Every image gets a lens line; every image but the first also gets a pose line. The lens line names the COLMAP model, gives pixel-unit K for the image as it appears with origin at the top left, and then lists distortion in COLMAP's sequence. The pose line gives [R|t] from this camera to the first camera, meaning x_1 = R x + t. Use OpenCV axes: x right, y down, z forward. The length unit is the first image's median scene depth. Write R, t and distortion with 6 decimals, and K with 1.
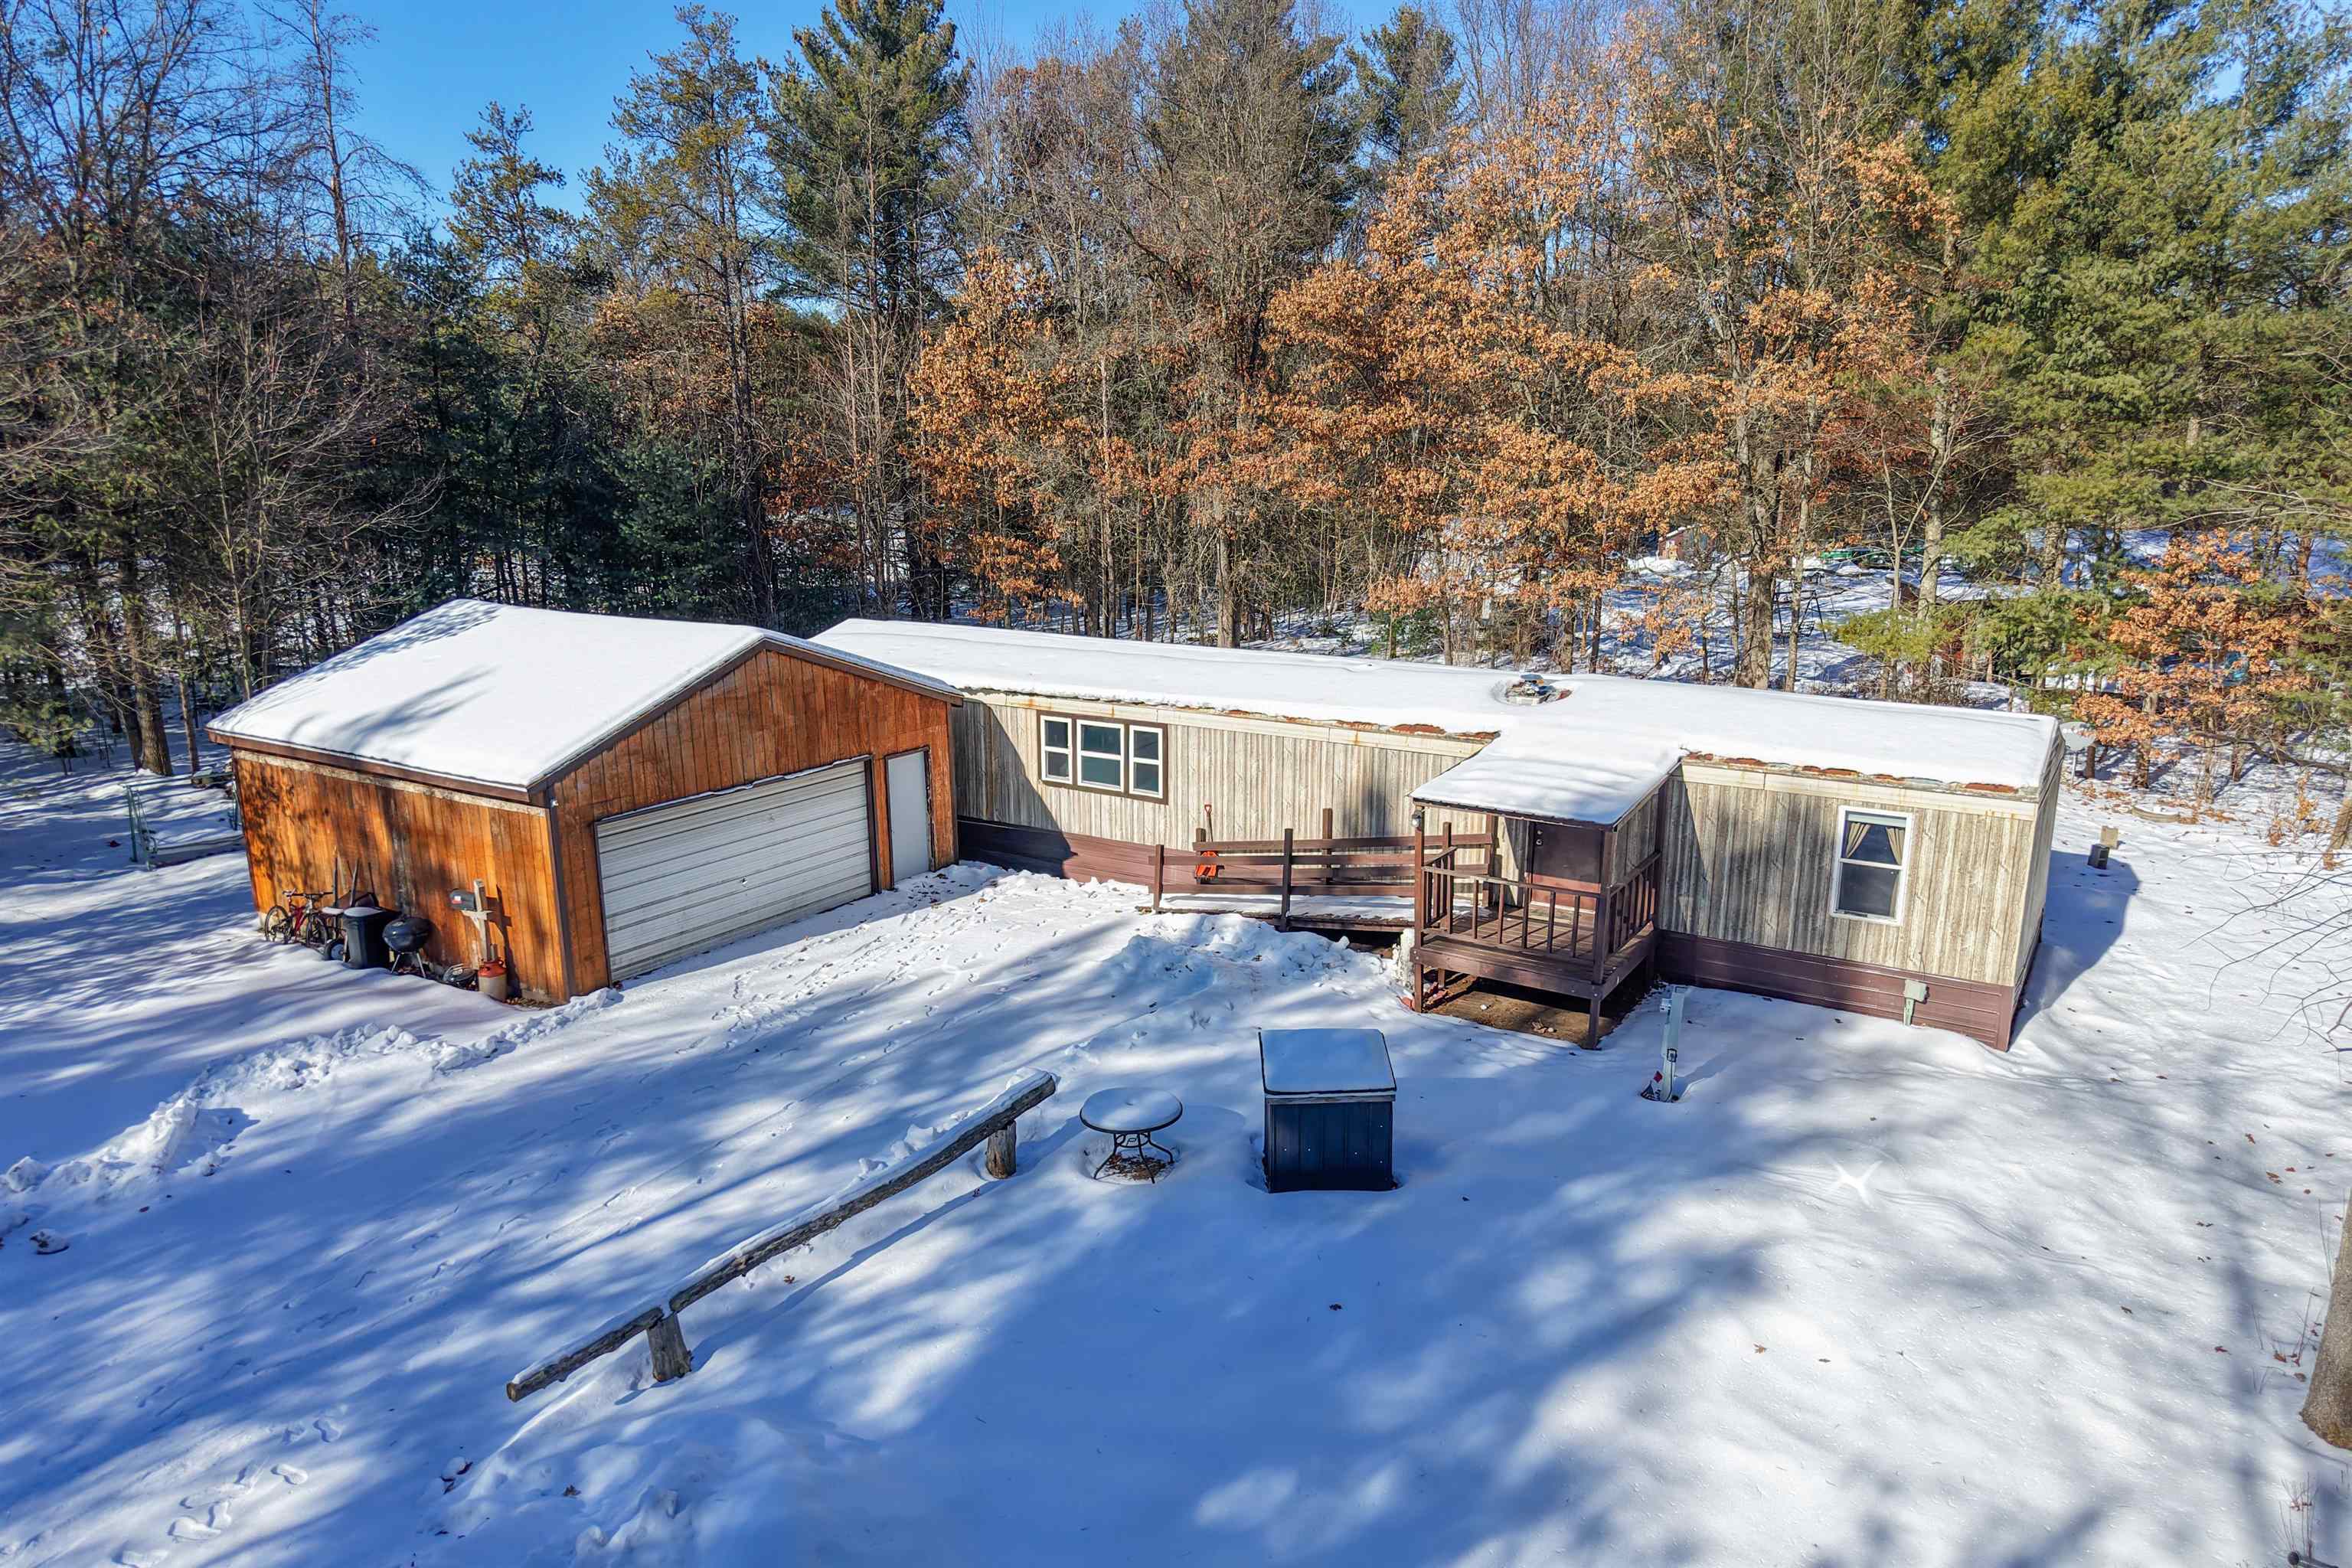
lens RADIAL K [[1549.9, 0, 1166.3], [0, 1549.9, 811.7], [0, 0, 1]] dist [0.005611, -0.000513]
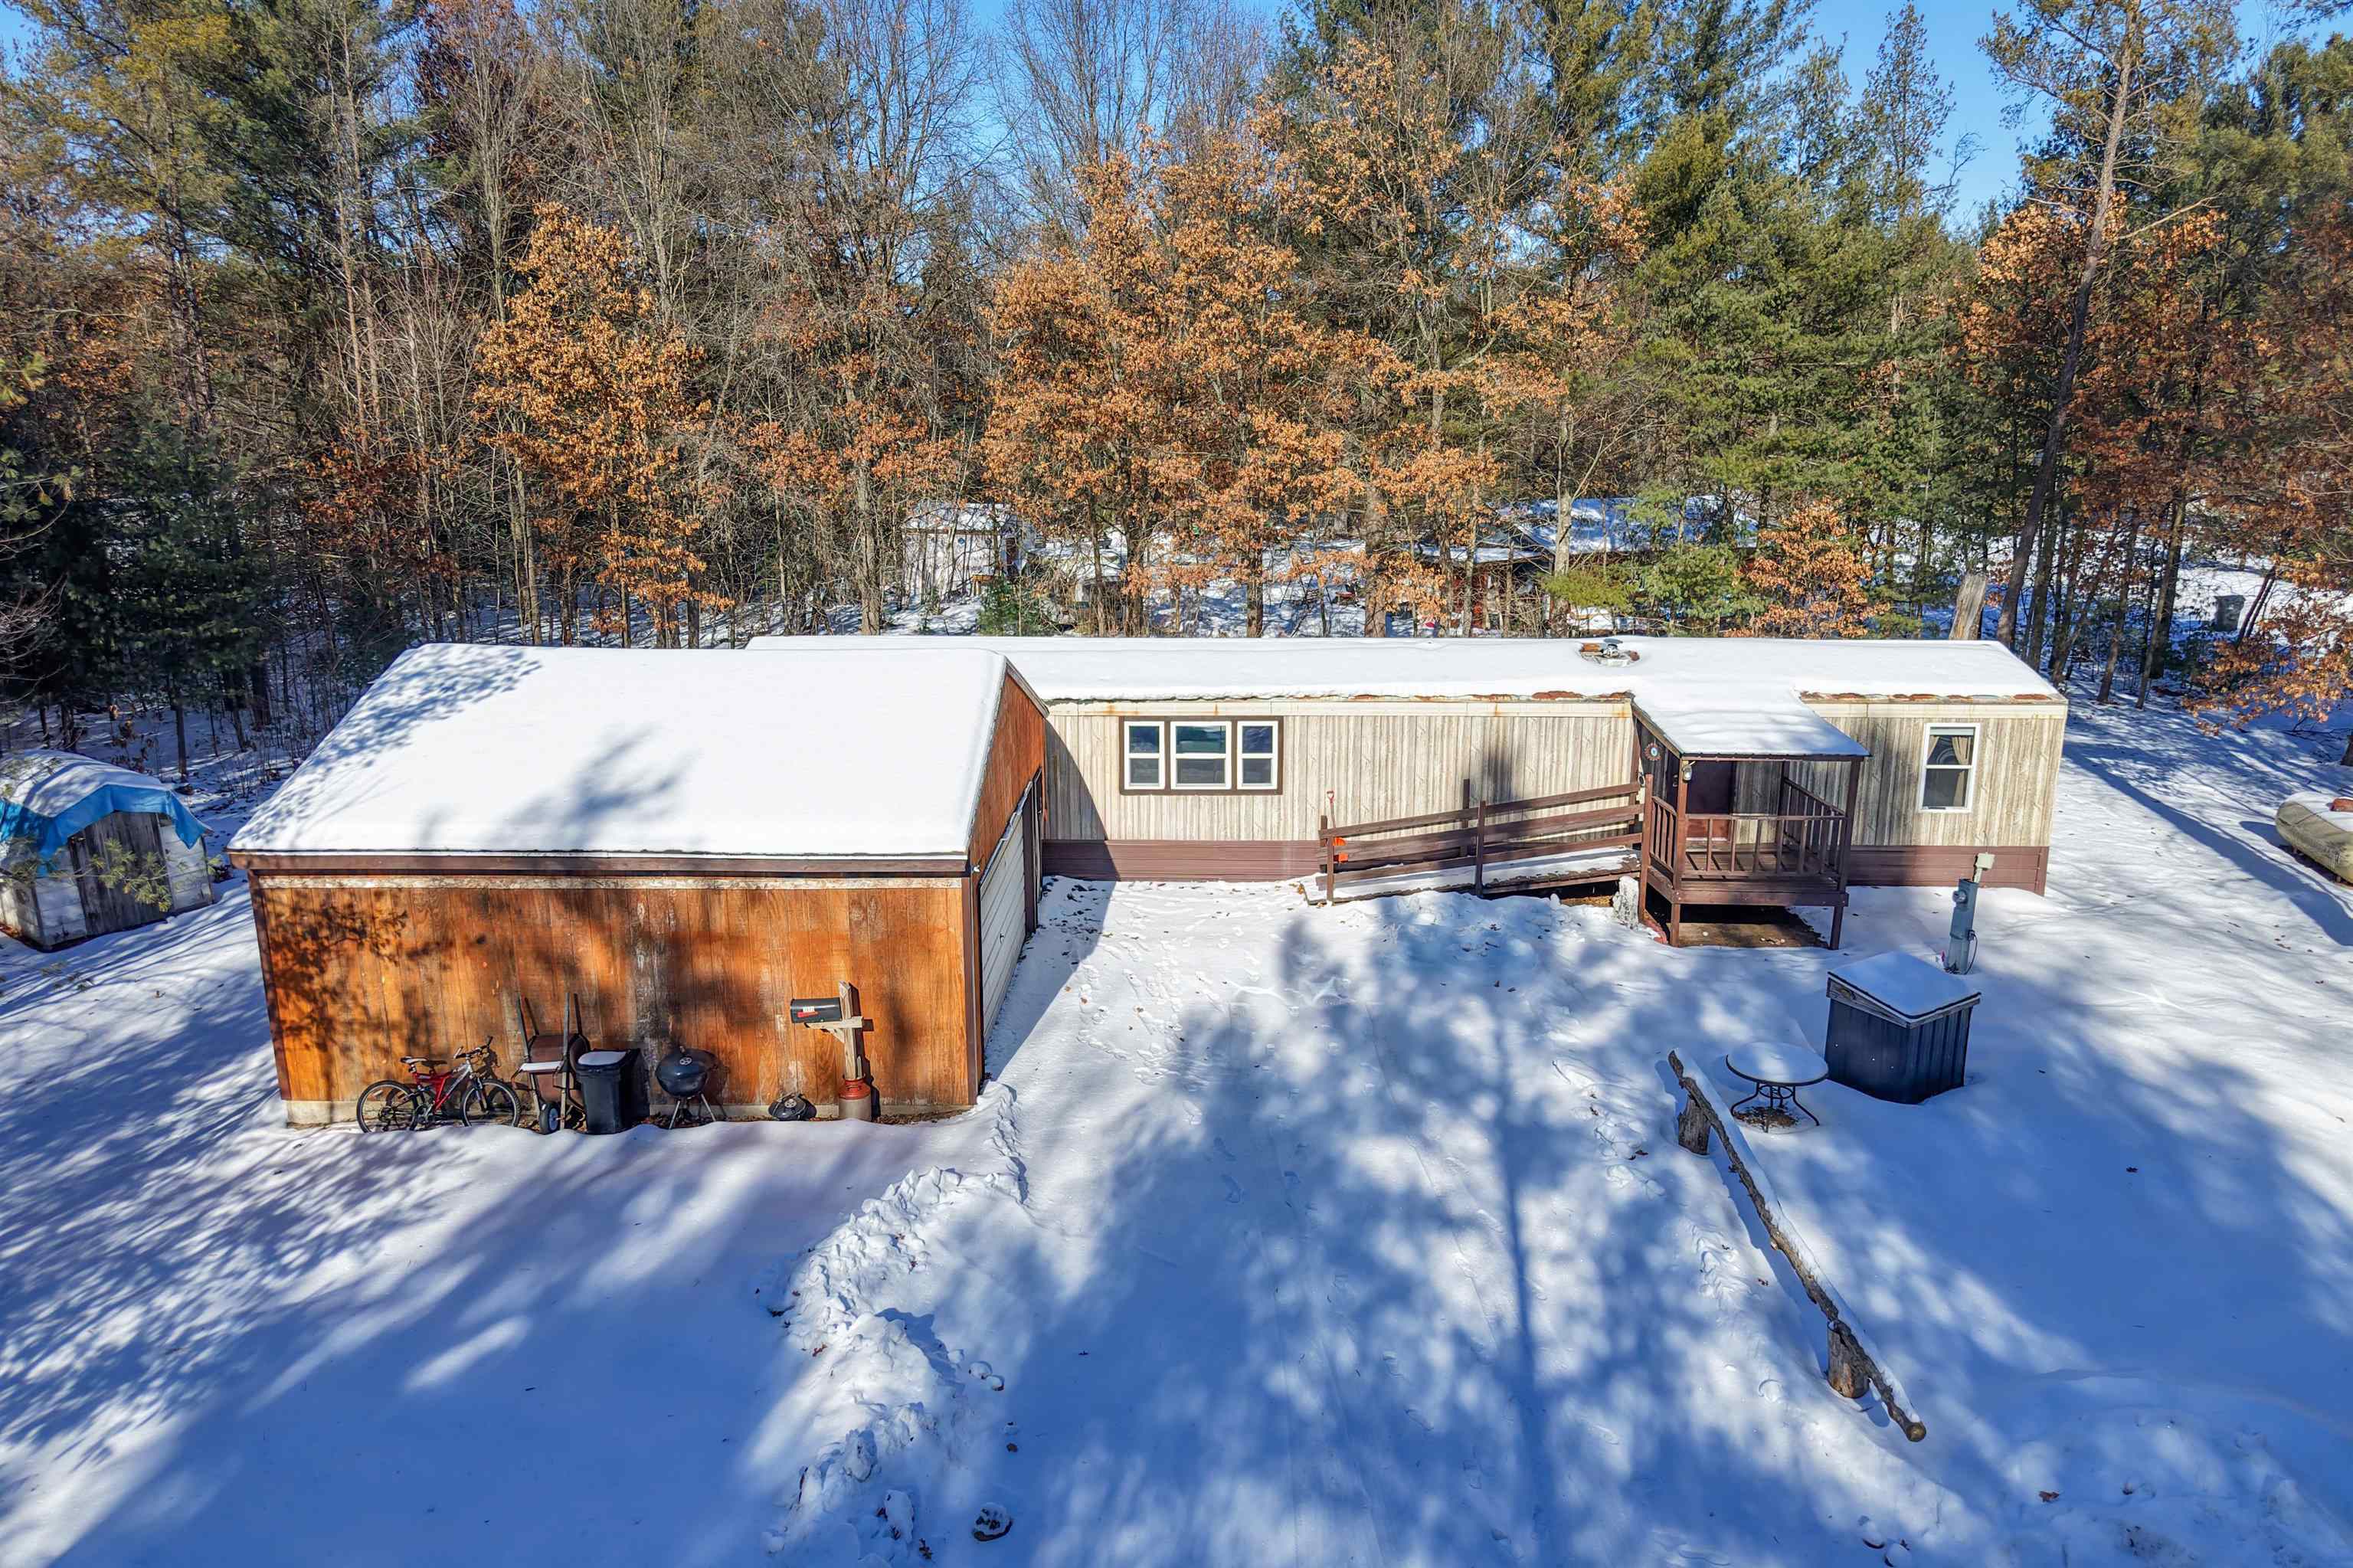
lens RADIAL K [[1595.5, 0, 1178.1], [0, 1595.5, 762.9], [0, 0, 1]] dist [0.028562, -0.033351]
pose [[0.851584, -0.108938, 0.512774, -0.645500], [0.119885, 0.992718, 0.011804, -0.051725], [-0.510326, 0.051422, 0.858443, 0.175457]]
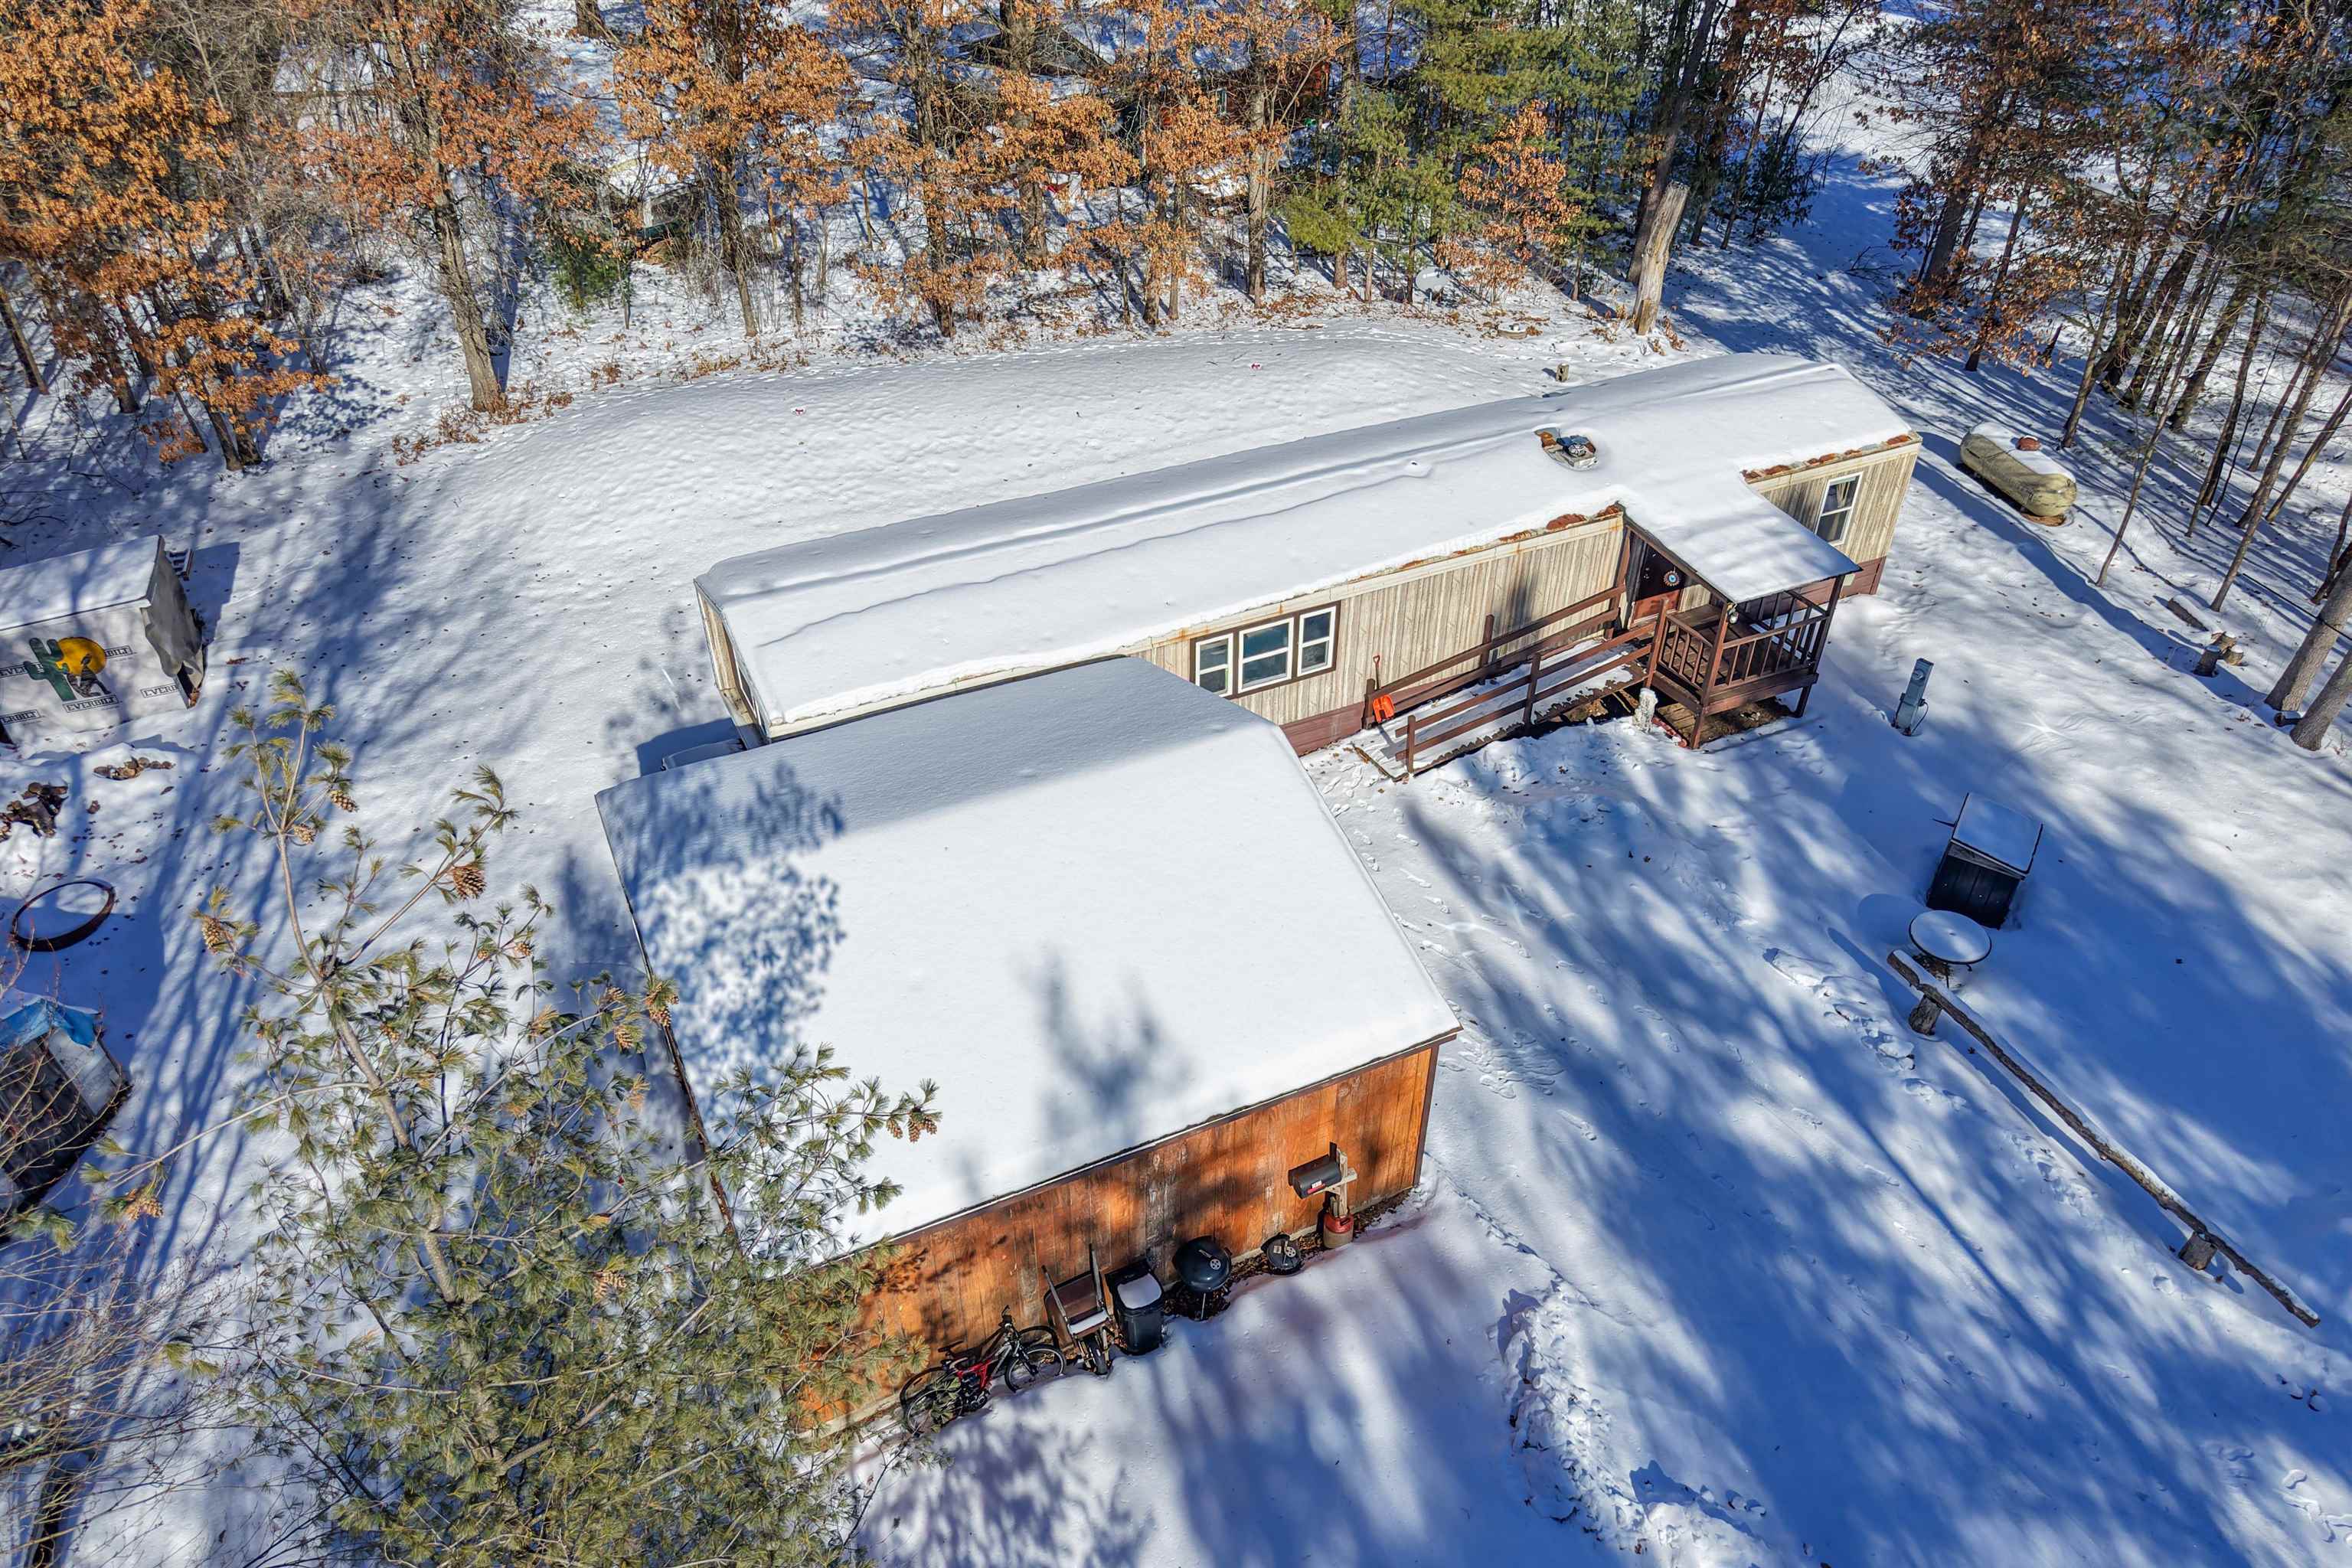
lens RADIAL K [[1595.3, 0, 1180.9], [0, 1595.3, 838.2], [0, 0, 1]] dist [0.030008, -0.030497]
pose [[0.521190, -0.522770, 0.674591, -0.900421], [0.197946, 0.842929, 0.500289, -0.504161], [-0.830168, -0.127213, 0.542806, 0.569016]]
